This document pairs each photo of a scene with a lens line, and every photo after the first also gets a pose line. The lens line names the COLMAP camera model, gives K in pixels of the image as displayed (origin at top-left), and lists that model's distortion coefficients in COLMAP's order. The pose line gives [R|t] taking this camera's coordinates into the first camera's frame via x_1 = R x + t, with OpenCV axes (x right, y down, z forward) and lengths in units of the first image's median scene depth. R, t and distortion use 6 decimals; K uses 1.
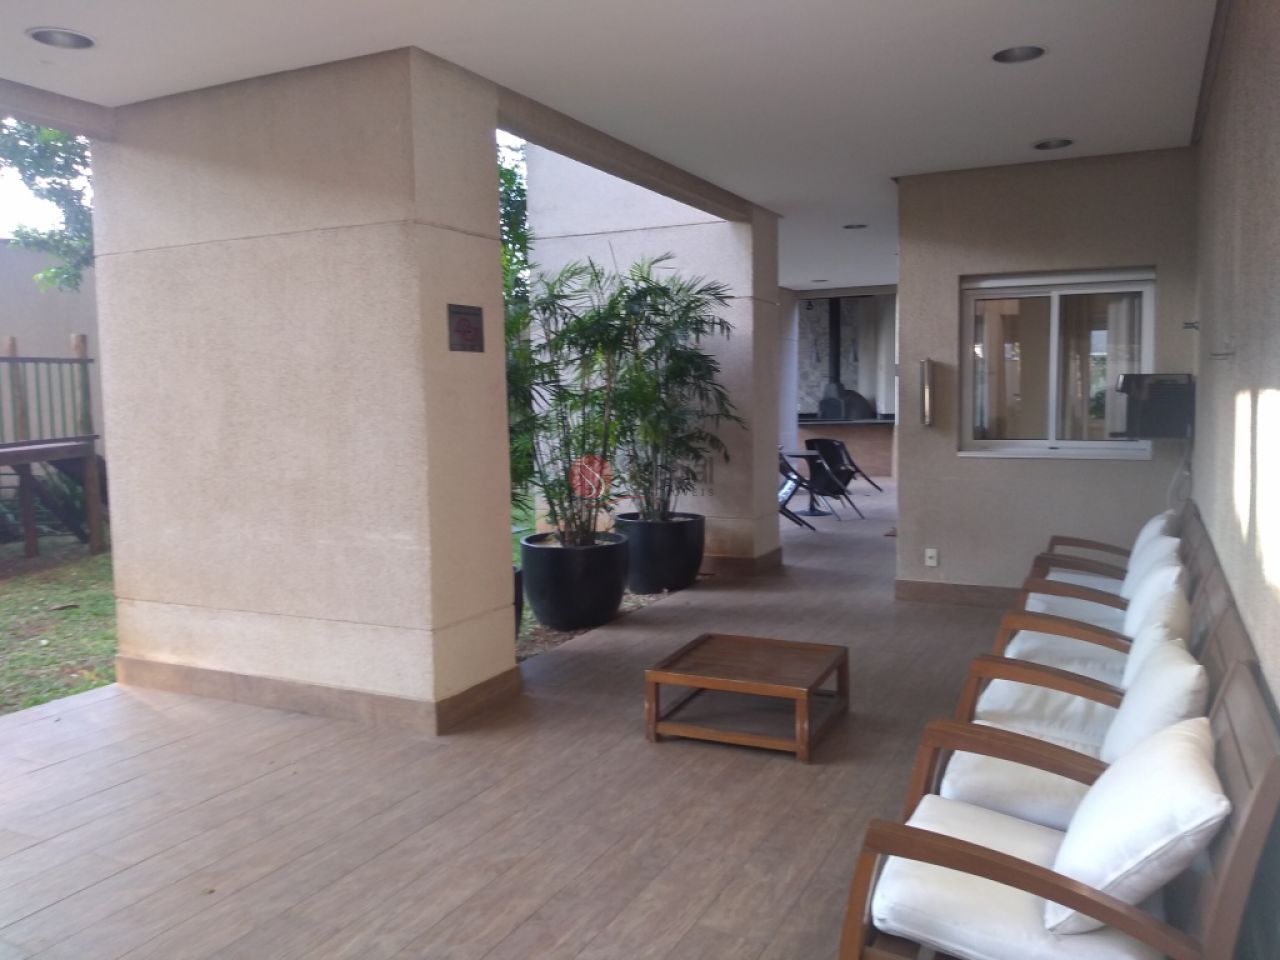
lens RADIAL K [[1011.5, 0, 634.0], [0, 1011.5, 480.4], [0, 0, 1]] dist [0.015282, 0.000821]
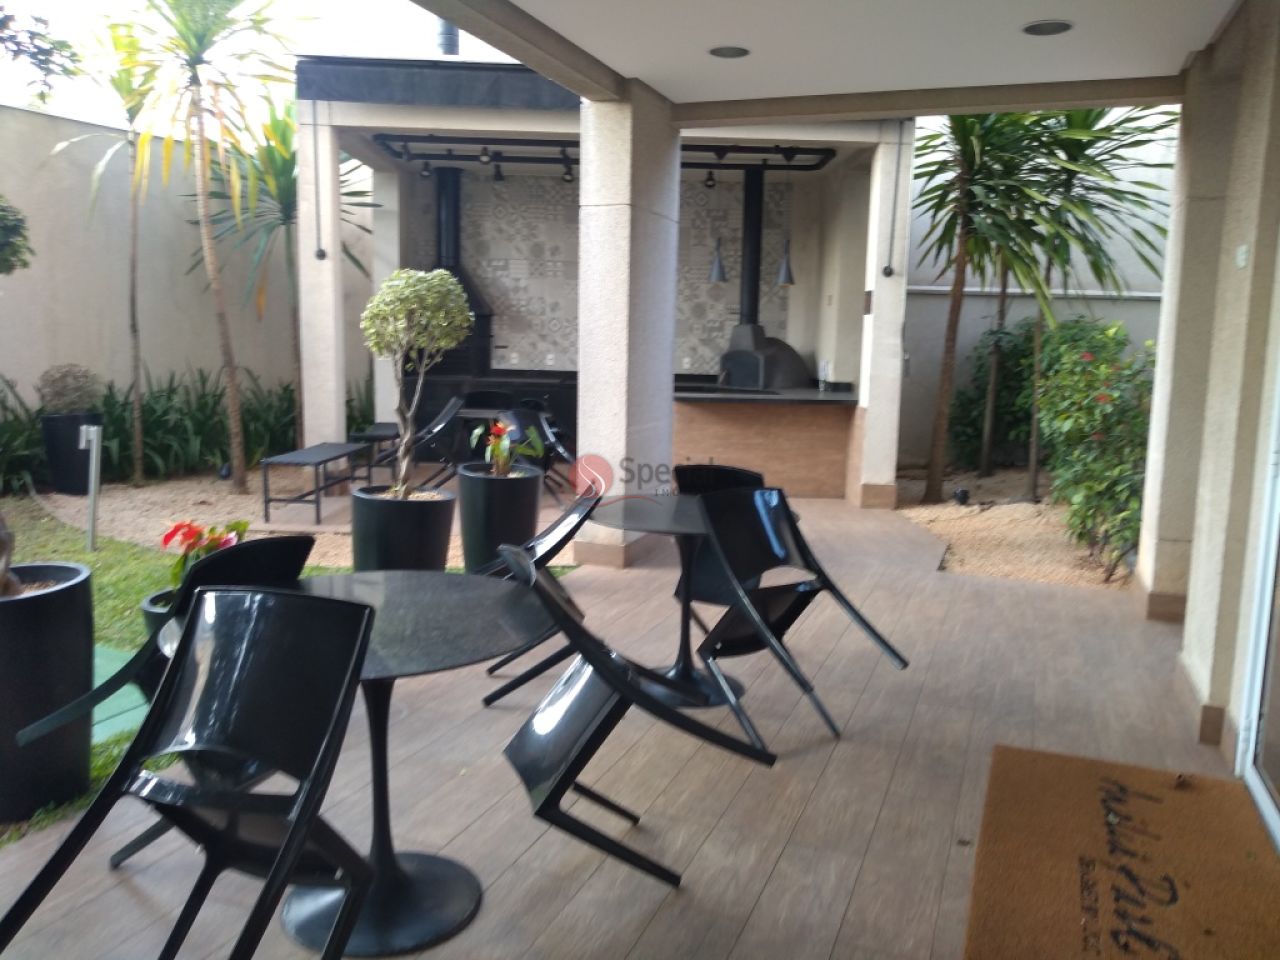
lens RADIAL K [[1011.5, 0, 645.3], [0, 1011.5, 481.7], [0, 0, 1]] dist [0.015282, 0.000821]
pose [[0.994192, 0.029884, 0.103384, 0.081175], [-0.034841, 0.998311, 0.046480, -0.030596], [-0.101821, -0.049812, 0.993555, 0.420368]]
